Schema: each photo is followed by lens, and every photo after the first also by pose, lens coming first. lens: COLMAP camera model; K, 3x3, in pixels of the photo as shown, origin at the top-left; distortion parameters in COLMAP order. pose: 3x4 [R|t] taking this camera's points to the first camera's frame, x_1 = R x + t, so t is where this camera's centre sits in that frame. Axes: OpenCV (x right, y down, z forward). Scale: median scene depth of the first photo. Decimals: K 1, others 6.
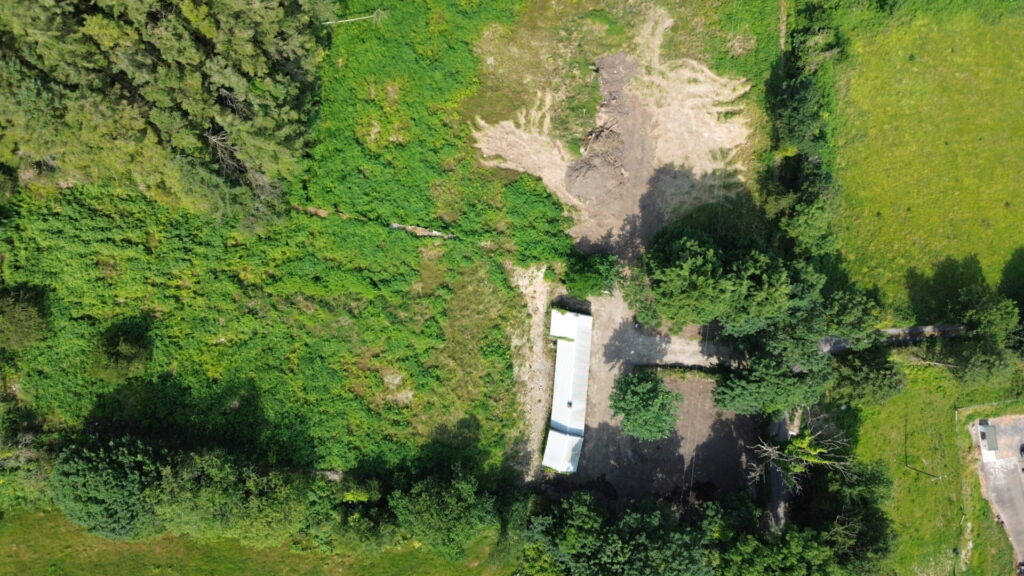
lens RADIAL K [[728.0, 0, 514.9], [0, 728.0, 280.7], [0, 0, 1]] dist [0.045479, -0.004286]
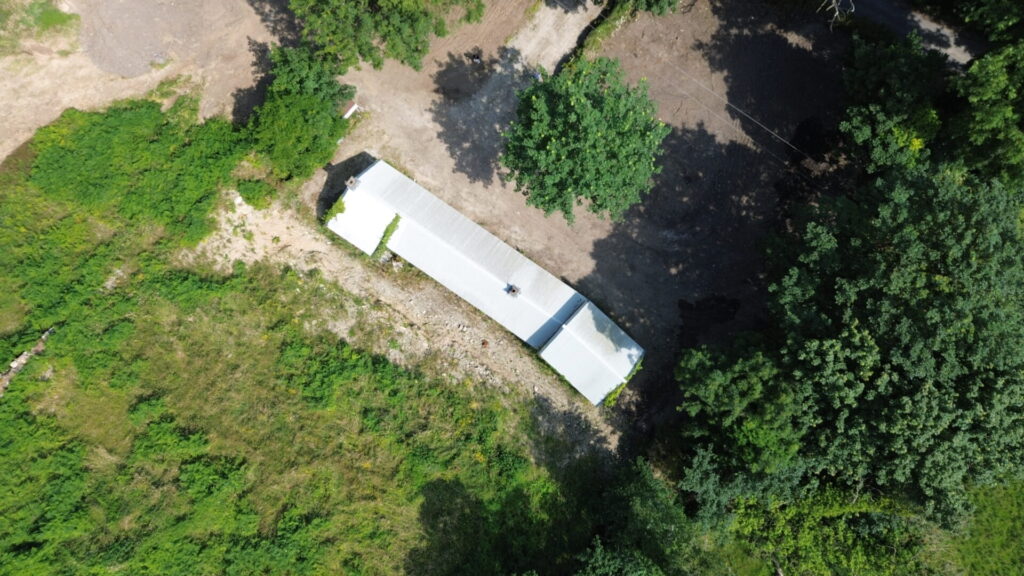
lens RADIAL K [[728.0, 0, 516.7], [0, 728.0, 297.1], [0, 0, 1]] dist [0.045479, -0.004286]
pose [[0.487504, -0.873120, -0.001349, 0.074153], [0.873068, 0.487491, -0.010254, 0.181320], [0.009611, 0.003821, 0.999947, 0.544147]]
